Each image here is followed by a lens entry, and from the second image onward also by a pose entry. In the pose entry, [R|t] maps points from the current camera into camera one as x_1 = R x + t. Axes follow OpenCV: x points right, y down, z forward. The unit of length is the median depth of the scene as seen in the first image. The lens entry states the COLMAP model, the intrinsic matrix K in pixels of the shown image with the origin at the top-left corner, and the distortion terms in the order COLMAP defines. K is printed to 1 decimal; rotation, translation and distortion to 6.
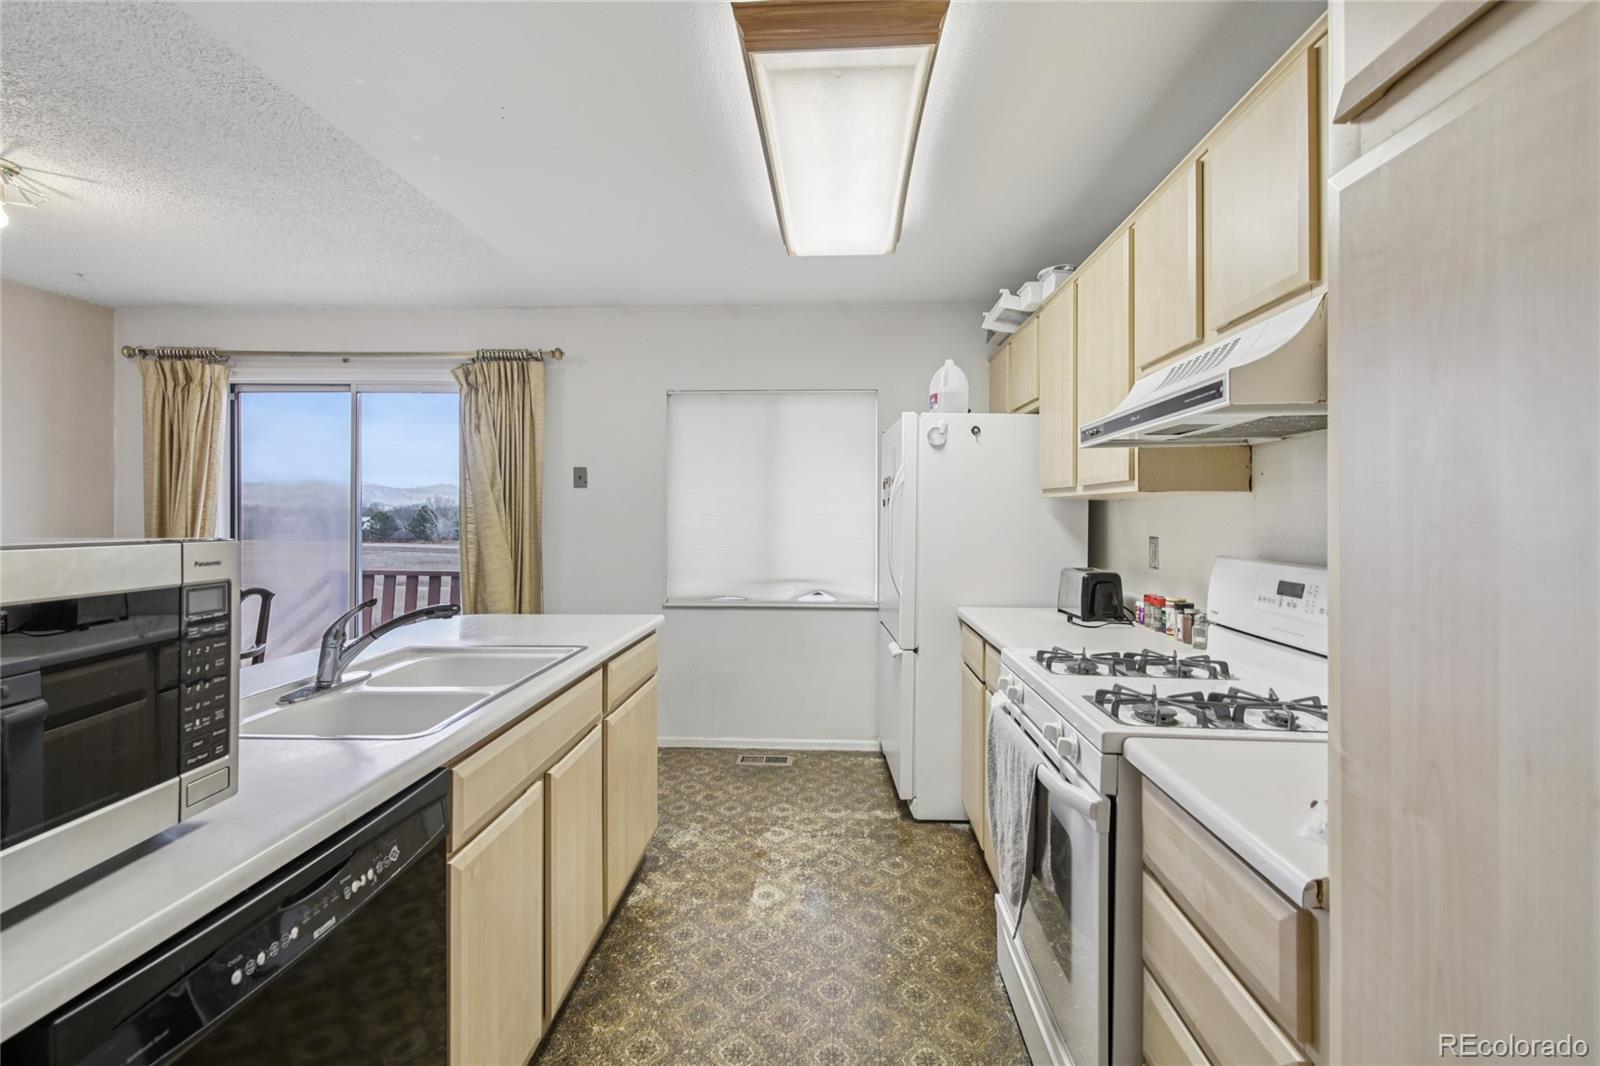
lens RADIAL K [[697.4, 0, 798.0], [0, 697.4, 519.7], [0, 0, 1]] dist [-0.000499, -0.000127]
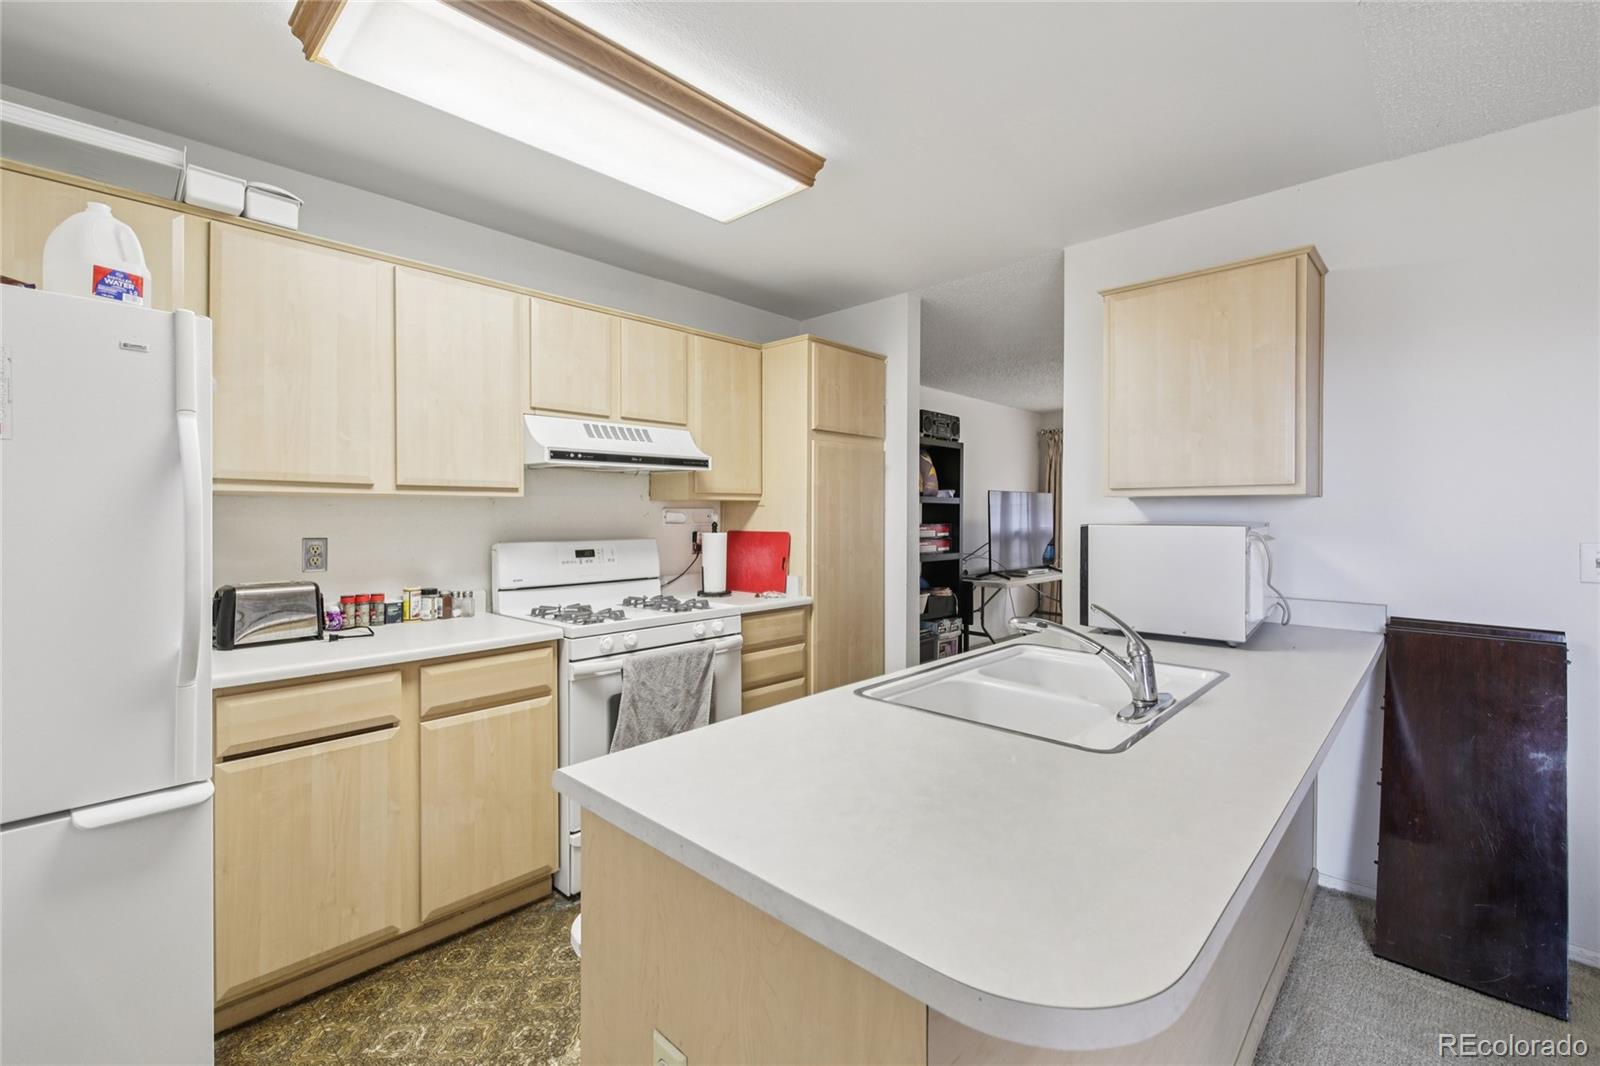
lens RADIAL K [[697.4, 0, 798.0], [0, 697.4, 519.7], [0, 0, 1]] dist [-0.000499, -0.000127]
pose [[-0.765899, -0.007945, 0.642912, -0.652003], [0.003089, 0.999867, 0.016036, -0.014023], [-0.642953, 0.014267, -0.765773, 1.417930]]
